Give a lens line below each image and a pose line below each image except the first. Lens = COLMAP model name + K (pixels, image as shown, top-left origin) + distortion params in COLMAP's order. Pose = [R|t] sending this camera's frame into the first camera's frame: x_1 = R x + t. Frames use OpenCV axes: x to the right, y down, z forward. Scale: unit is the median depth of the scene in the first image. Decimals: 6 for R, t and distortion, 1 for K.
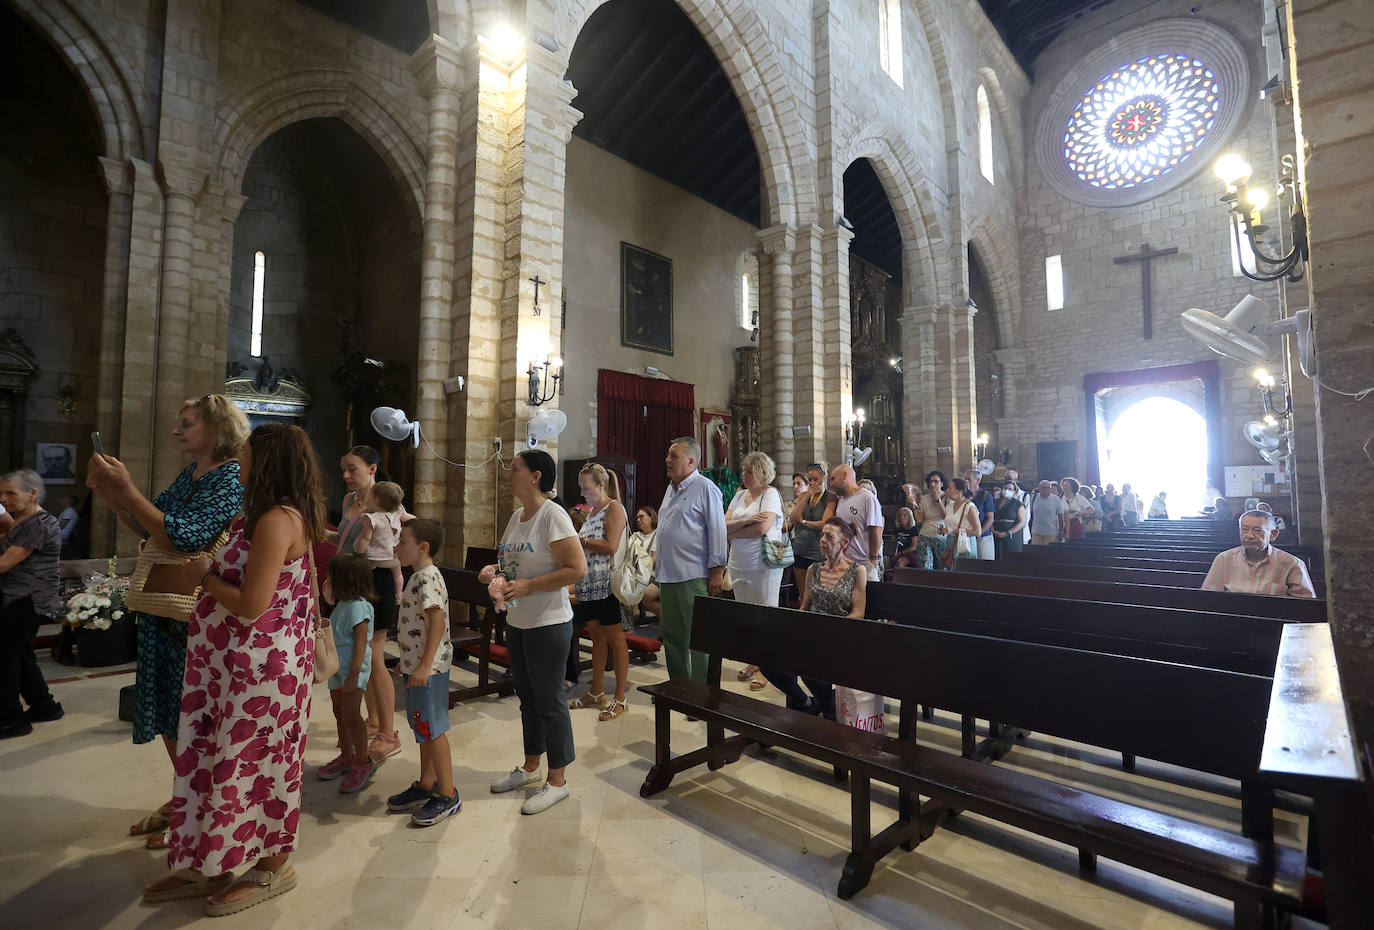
lens RADIAL K [[653.9, 0, 704.8], [0, 653.9, 457.8], [0, 0, 1]] dist [-0.047159, 0.014614]
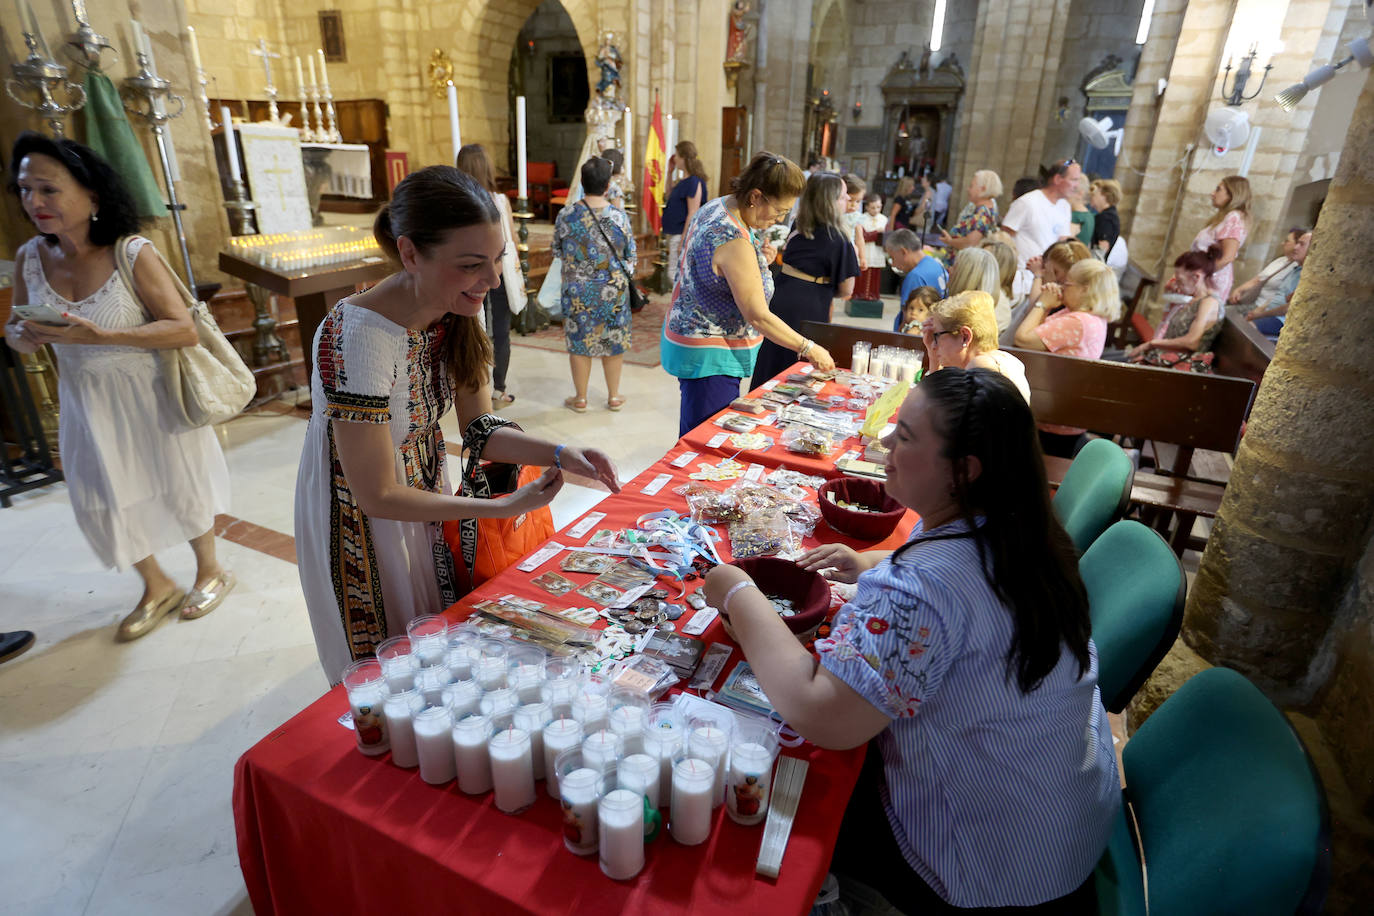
lens RADIAL K [[709.6, 0, 697.5], [0, 709.6, 455.1], [0, 0, 1]] dist [-0.041647, 0.015172]
pose [[0.307663, 0.369781, -0.876702, 0.439878], [0.021058, 0.918521, 0.394810, -0.024016], [0.951262, -0.139930, 0.274808, -0.049047]]
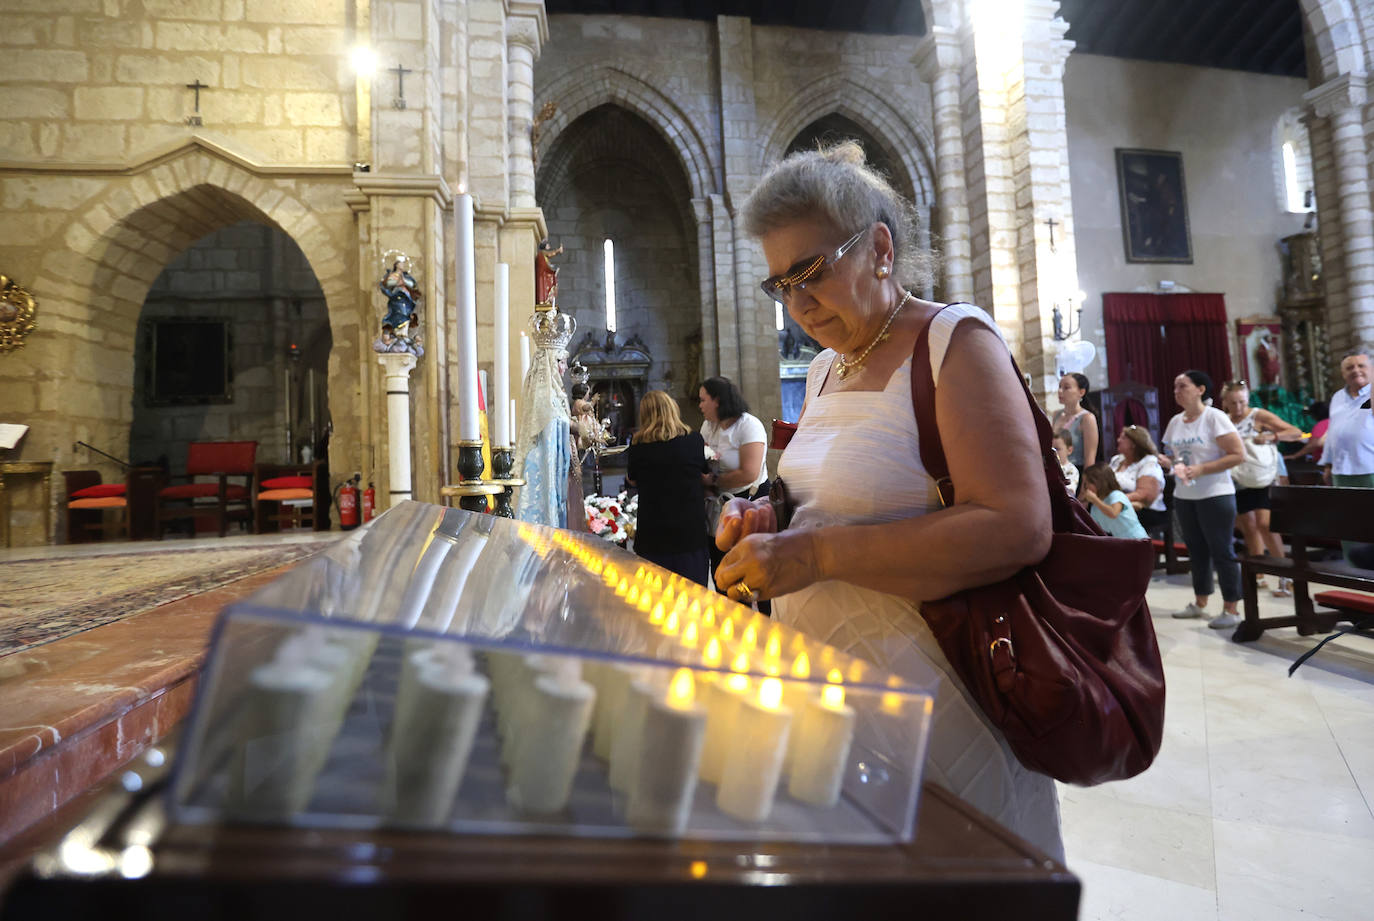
lens RADIAL K [[709.6, 0, 737.5], [0, 709.6, 418.6], [0, 0, 1]] dist [-0.041647, 0.015172]
pose [[0.809012, -0.066796, -0.583985, -0.019910], [0.078754, 0.996882, -0.004924, 0.008944], [0.582493, -0.042007, 0.811750, -0.194526]]
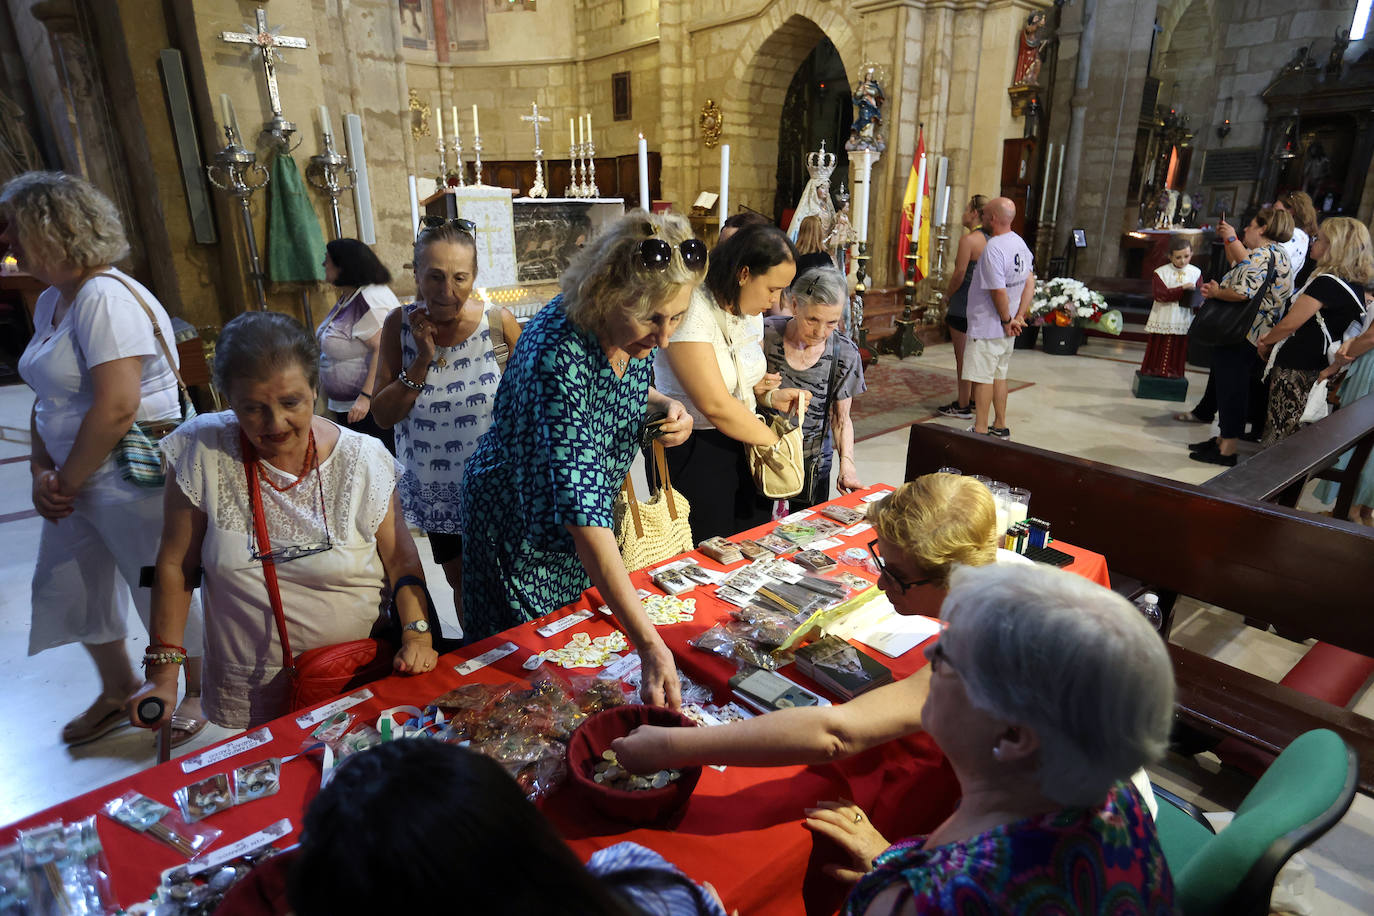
lens RADIAL K [[758.9, 0, 696.0], [0, 758.9, 456.6], [0, 0, 1]] dist [-0.034353, 0.018760]
pose [[-0.097453, 0.316761, -0.943486, 0.397074], [0.061461, 0.948104, 0.311964, -0.026485], [0.993341, -0.027586, -0.111864, 0.061179]]
